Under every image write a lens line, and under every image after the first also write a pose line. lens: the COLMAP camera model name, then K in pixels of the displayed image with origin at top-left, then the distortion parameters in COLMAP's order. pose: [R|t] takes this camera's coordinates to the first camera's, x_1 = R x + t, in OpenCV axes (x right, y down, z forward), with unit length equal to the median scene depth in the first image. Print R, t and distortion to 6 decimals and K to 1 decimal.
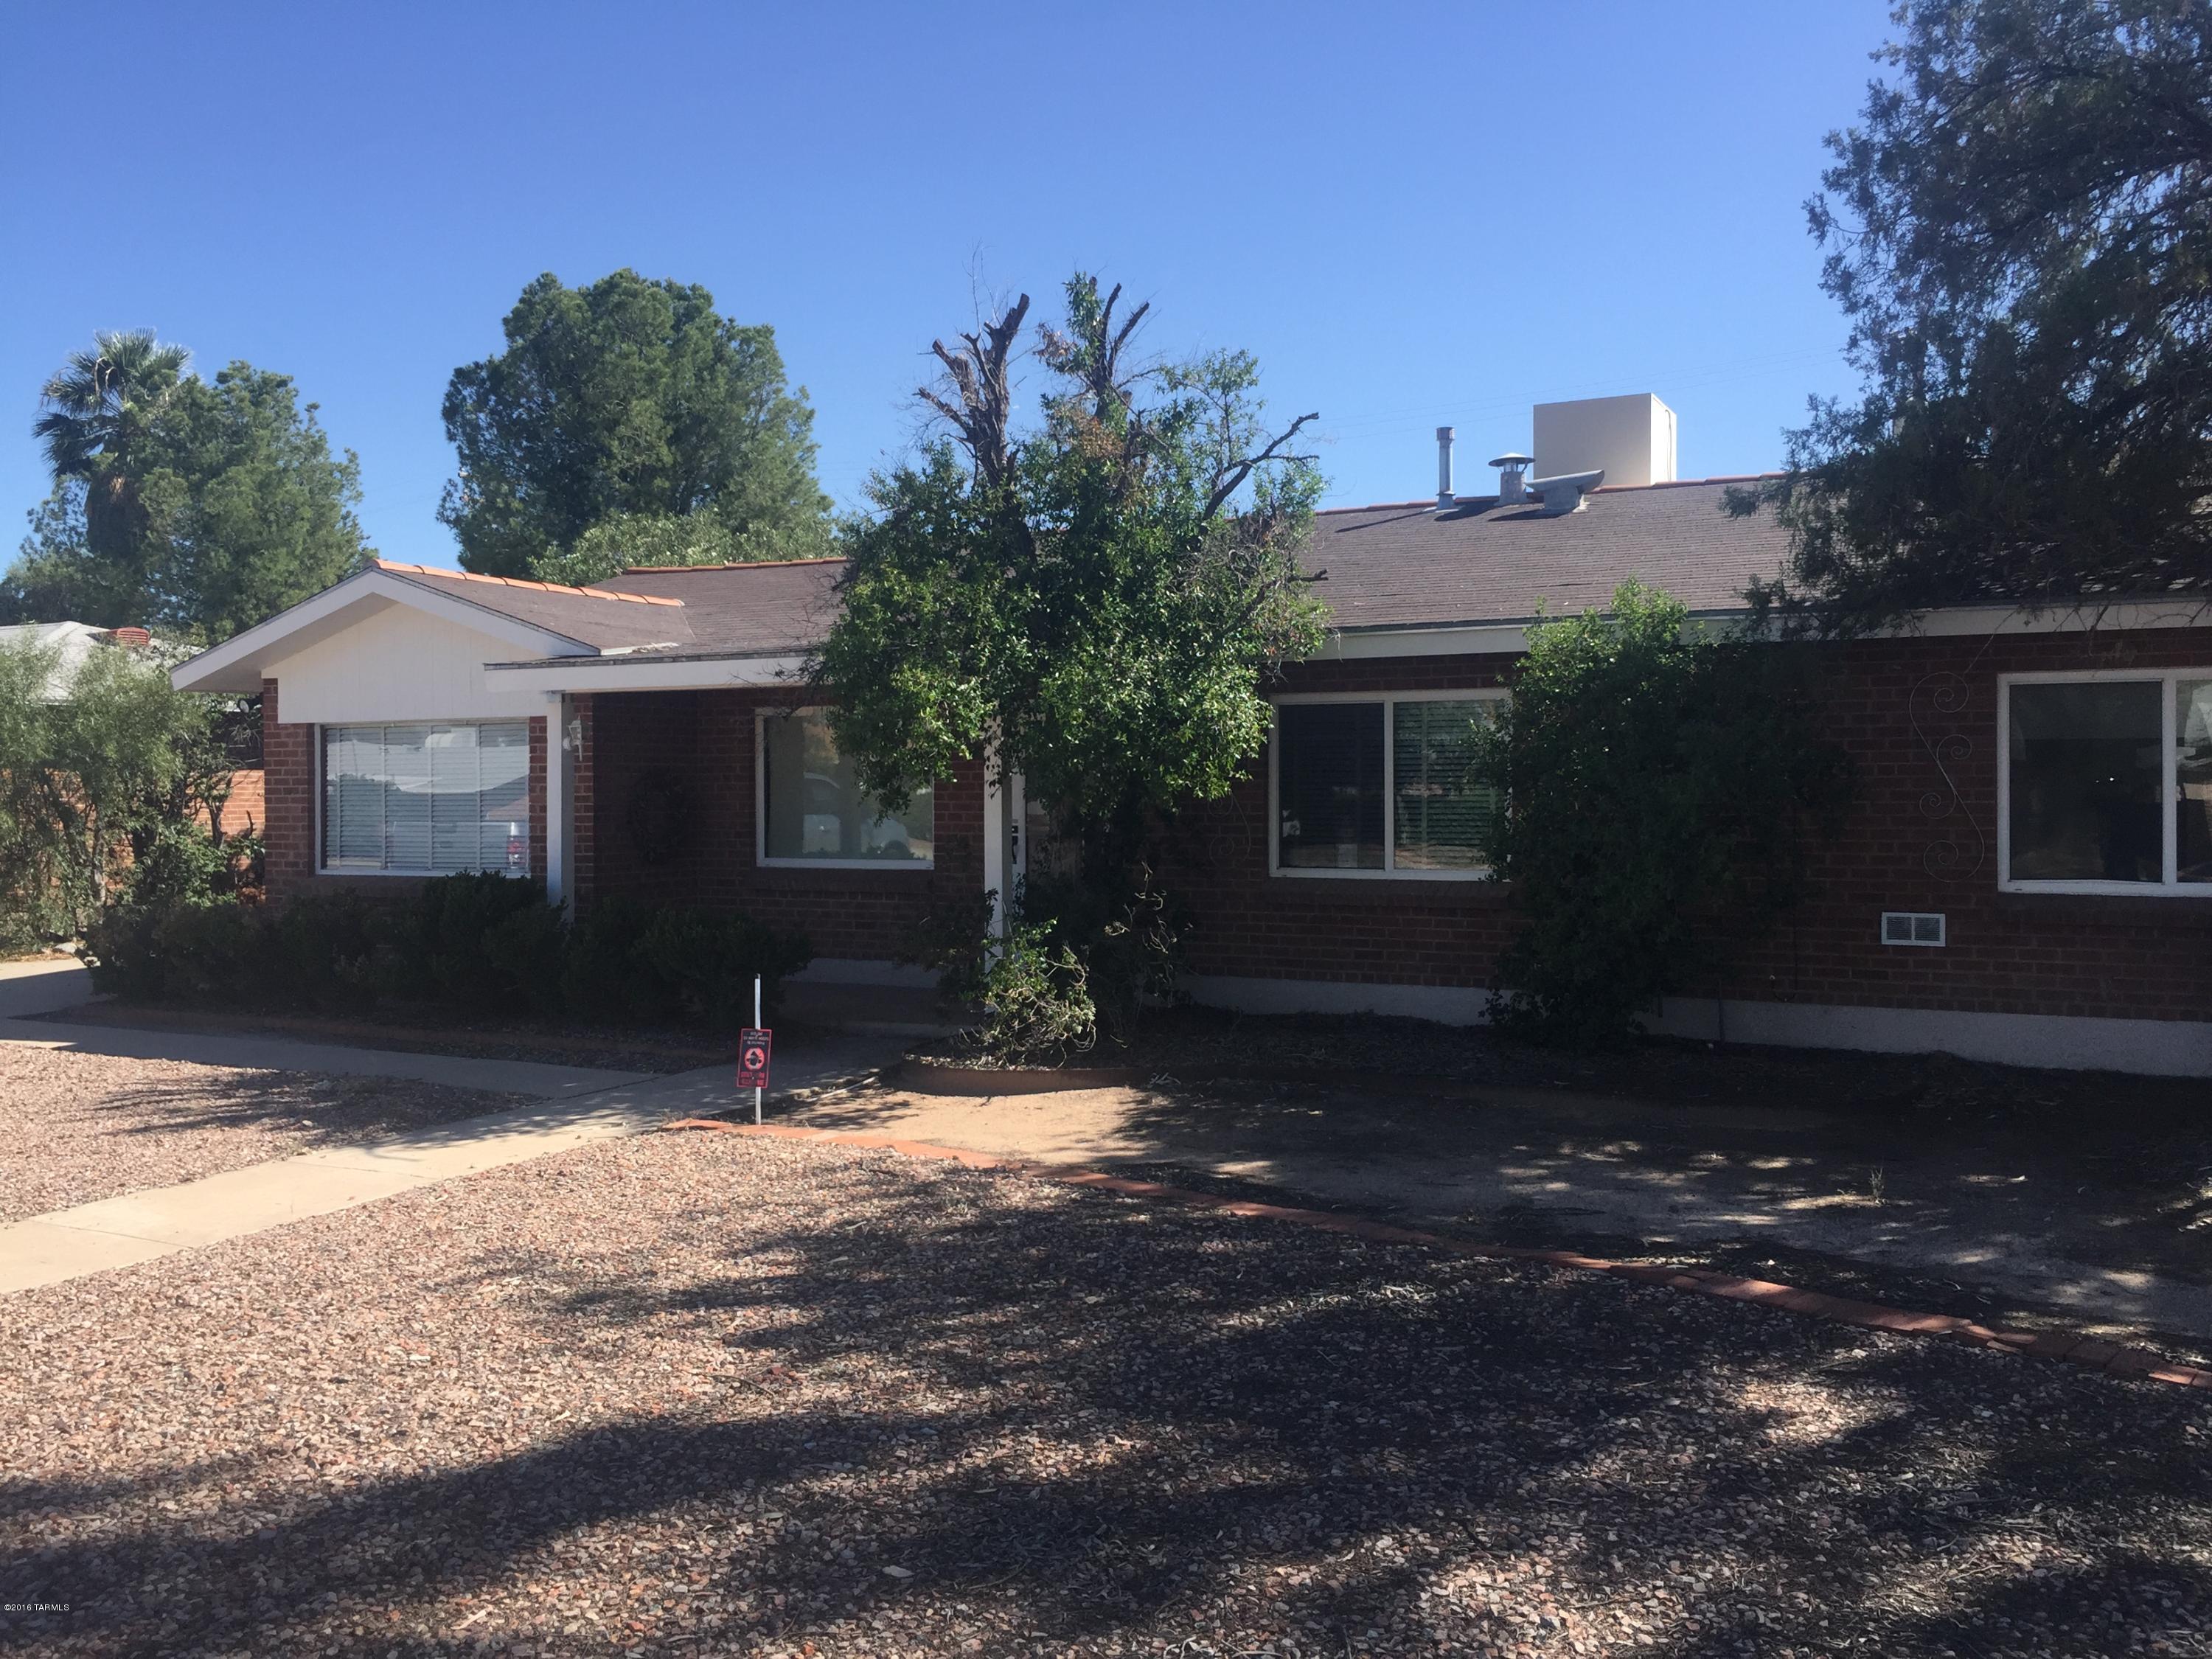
lens RADIAL K [[1893.9, 0, 1106.0], [0, 1893.9, 829.5], [0, 0, 1]] dist [0.074847, -0.096409]
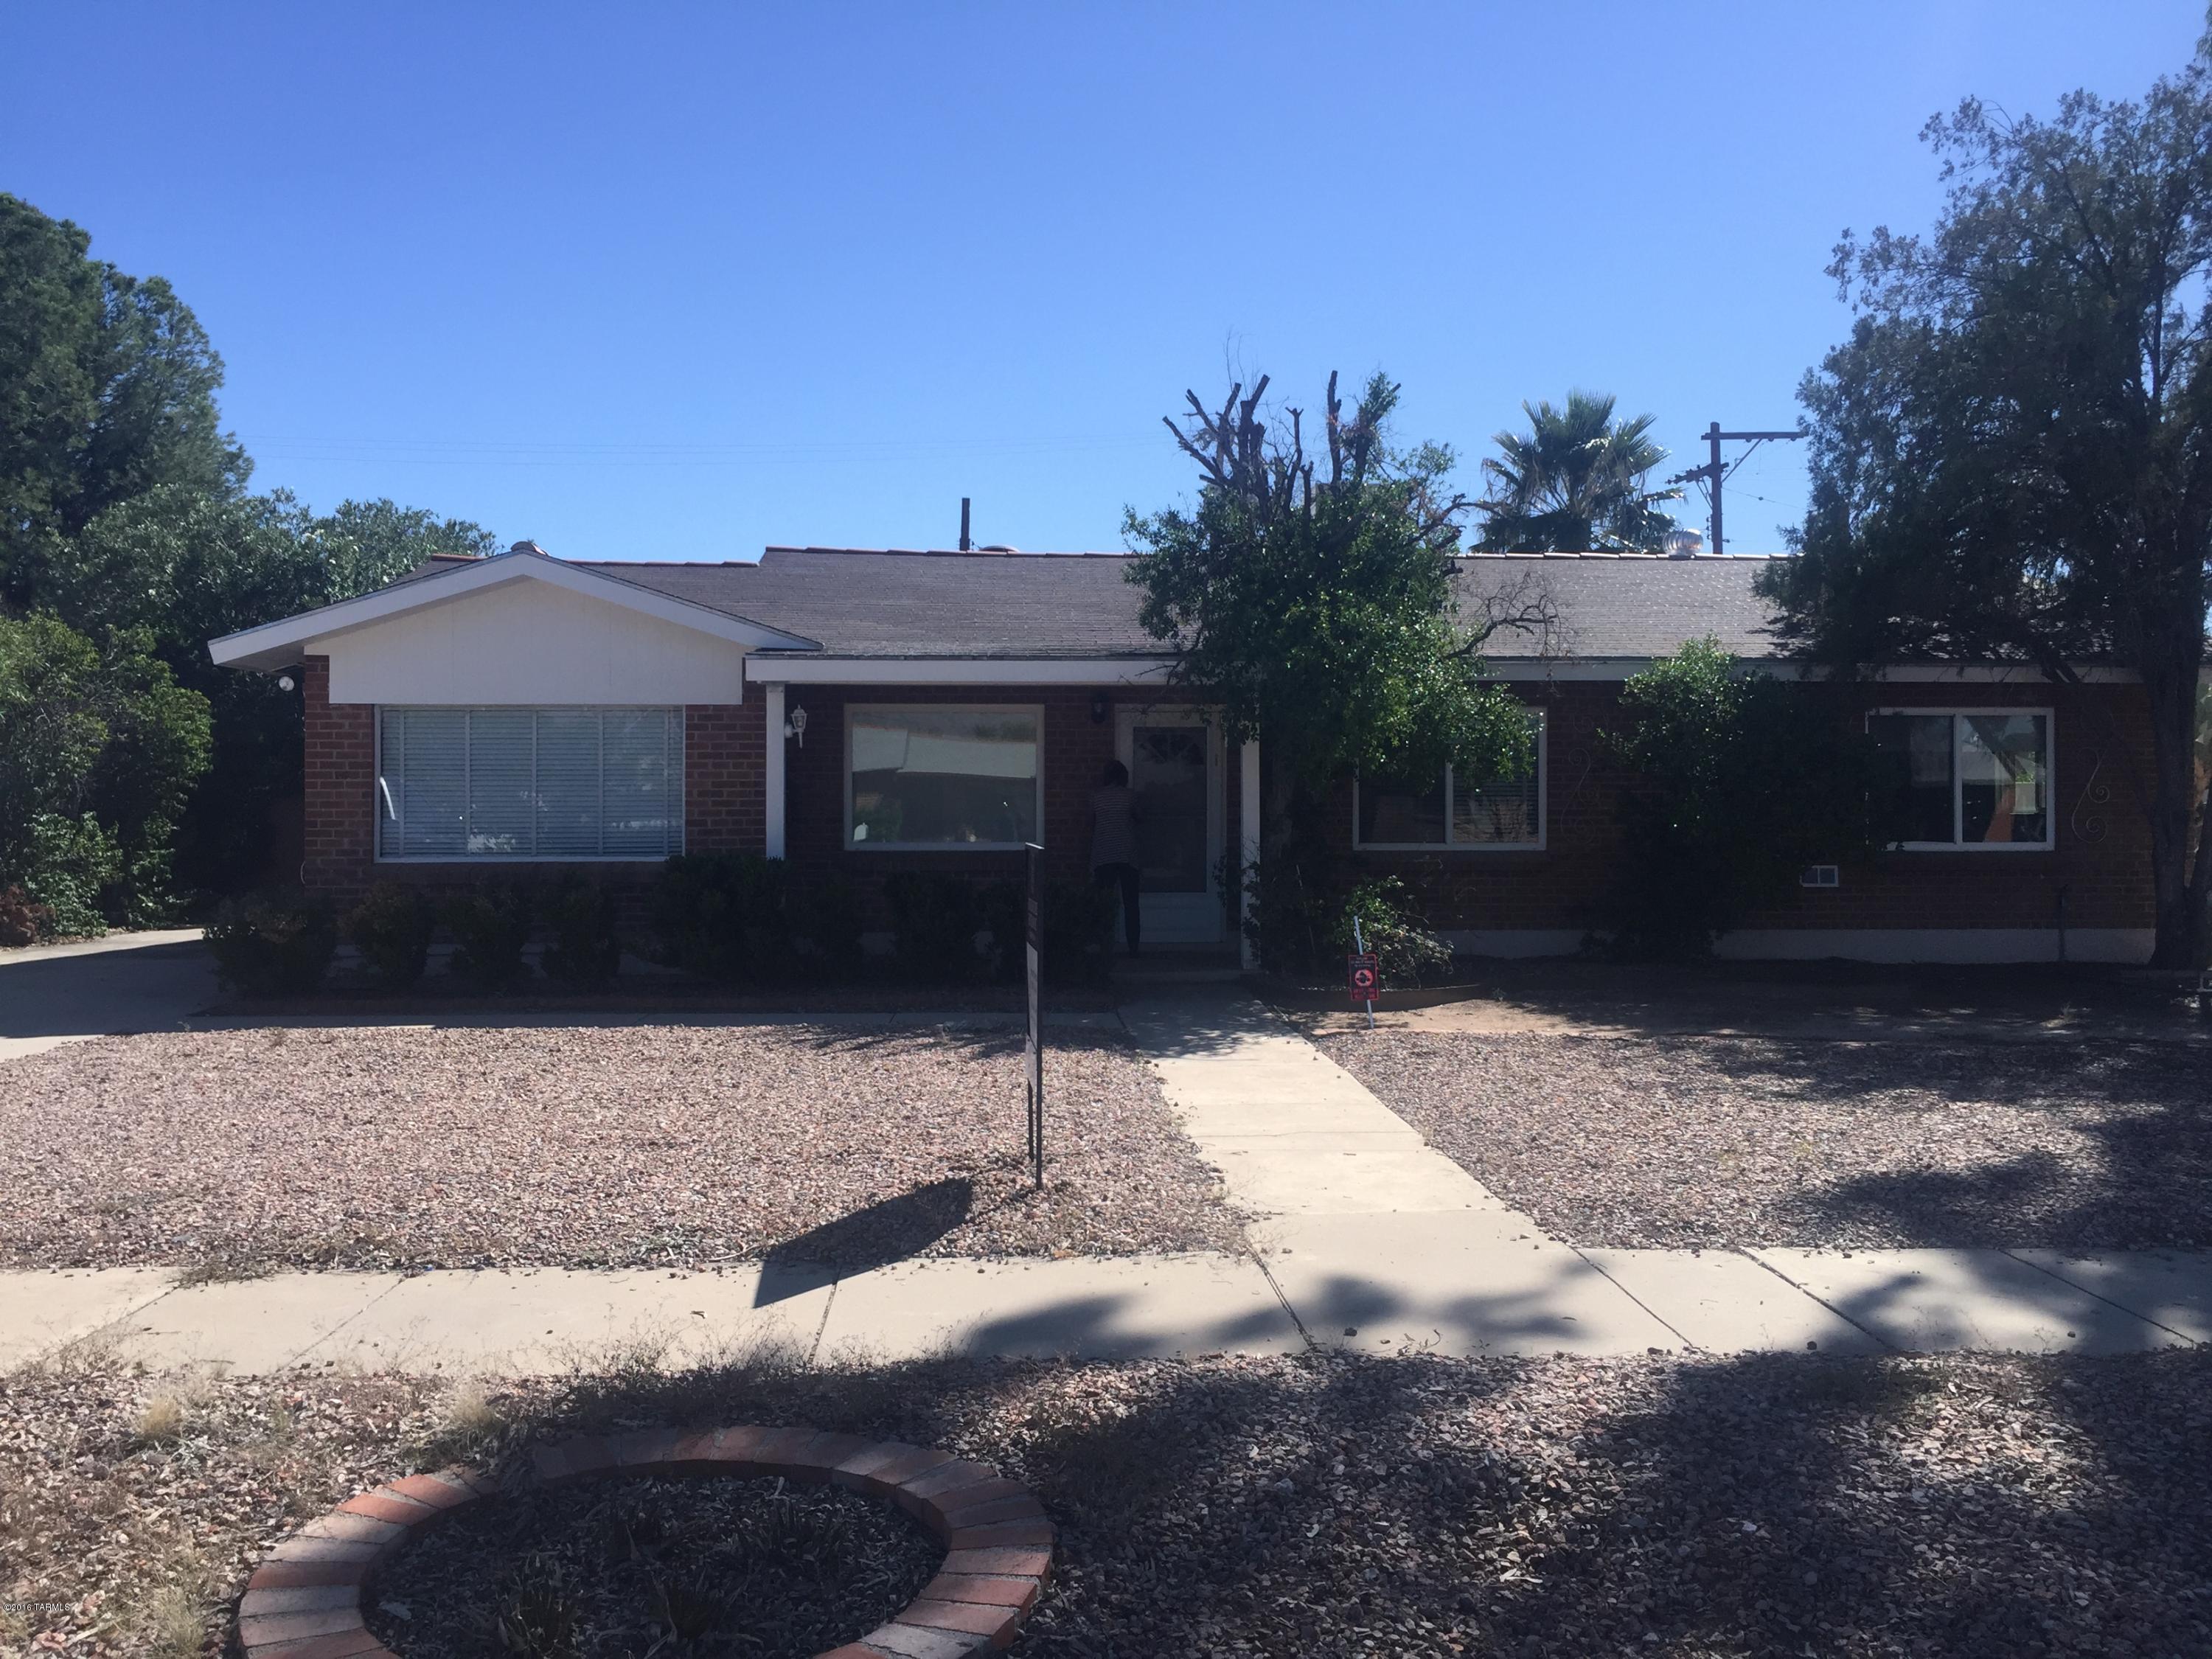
lens RADIAL K [[1893.9, 0, 1106.0], [0, 1893.9, 829.5], [0, 0, 1]] dist [0.074847, -0.096409]
pose [[0.868410, -0.000932, 0.495846, -0.615100], [0.006843, 0.999926, -0.010104, 0.020799], [-0.495800, 0.012168, 0.868351, -0.013122]]
